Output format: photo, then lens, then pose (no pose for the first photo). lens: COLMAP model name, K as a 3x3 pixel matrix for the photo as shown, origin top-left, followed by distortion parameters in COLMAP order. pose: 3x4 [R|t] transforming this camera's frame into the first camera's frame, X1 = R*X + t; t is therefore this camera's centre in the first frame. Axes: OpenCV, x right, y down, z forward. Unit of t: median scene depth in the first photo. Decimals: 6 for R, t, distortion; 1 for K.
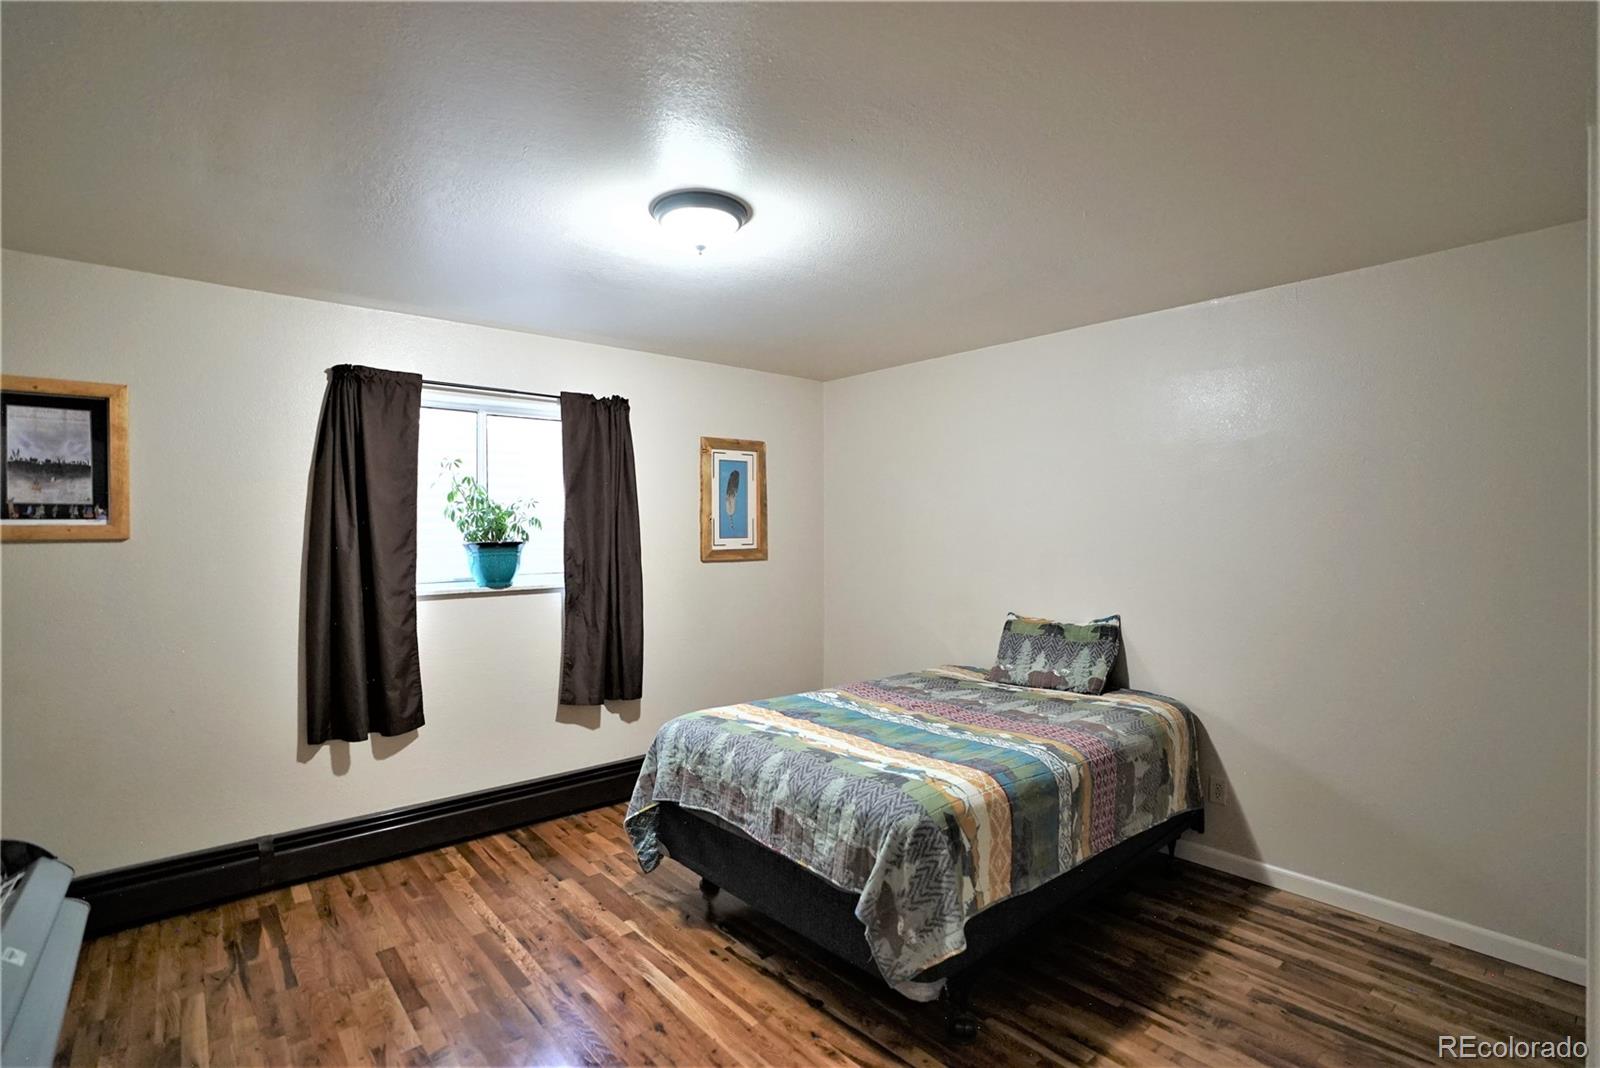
lens RADIAL K [[741.0, 0, 801.7], [0, 741.0, 530.0], [0, 0, 1]] dist [-0.072274, 0.028178]
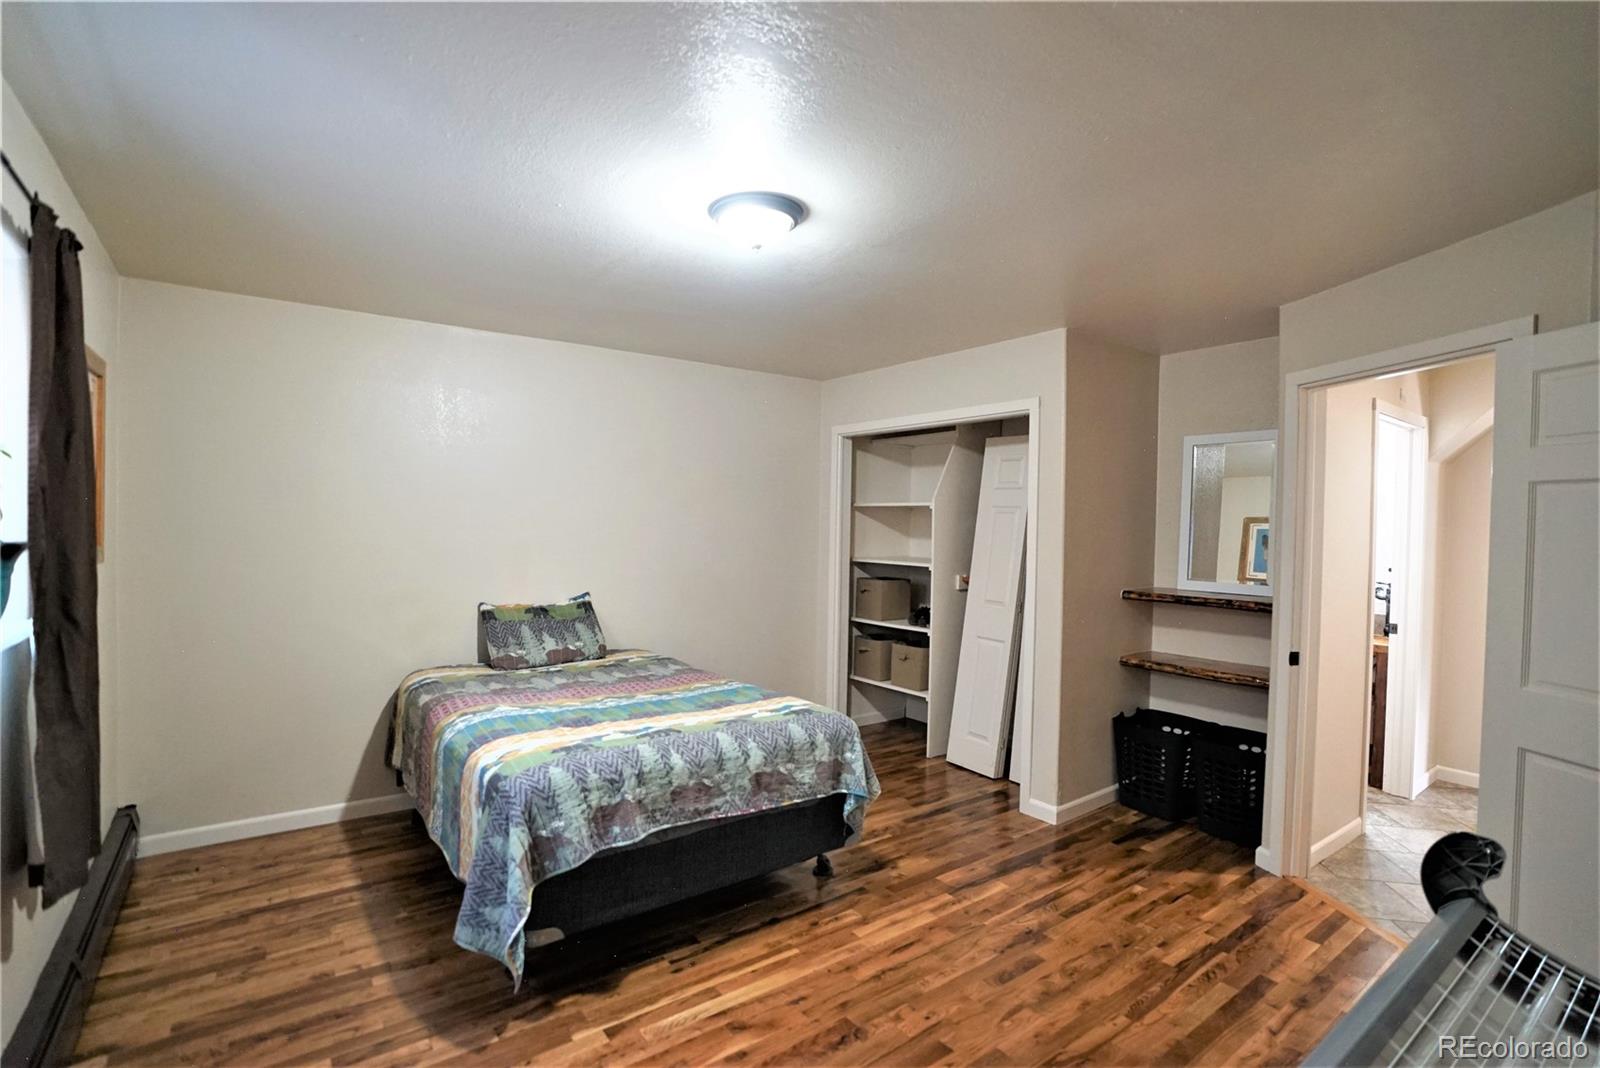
lens RADIAL K [[741.0, 0, 801.7], [0, 741.0, 530.0], [0, 0, 1]] dist [-0.072274, 0.028178]
pose [[0.082037, -0.001856, 0.996628, -1.077880], [-0.022272, 0.999745, 0.003695, 0.002434], [-0.996380, -0.022500, 0.081975, 0.797776]]
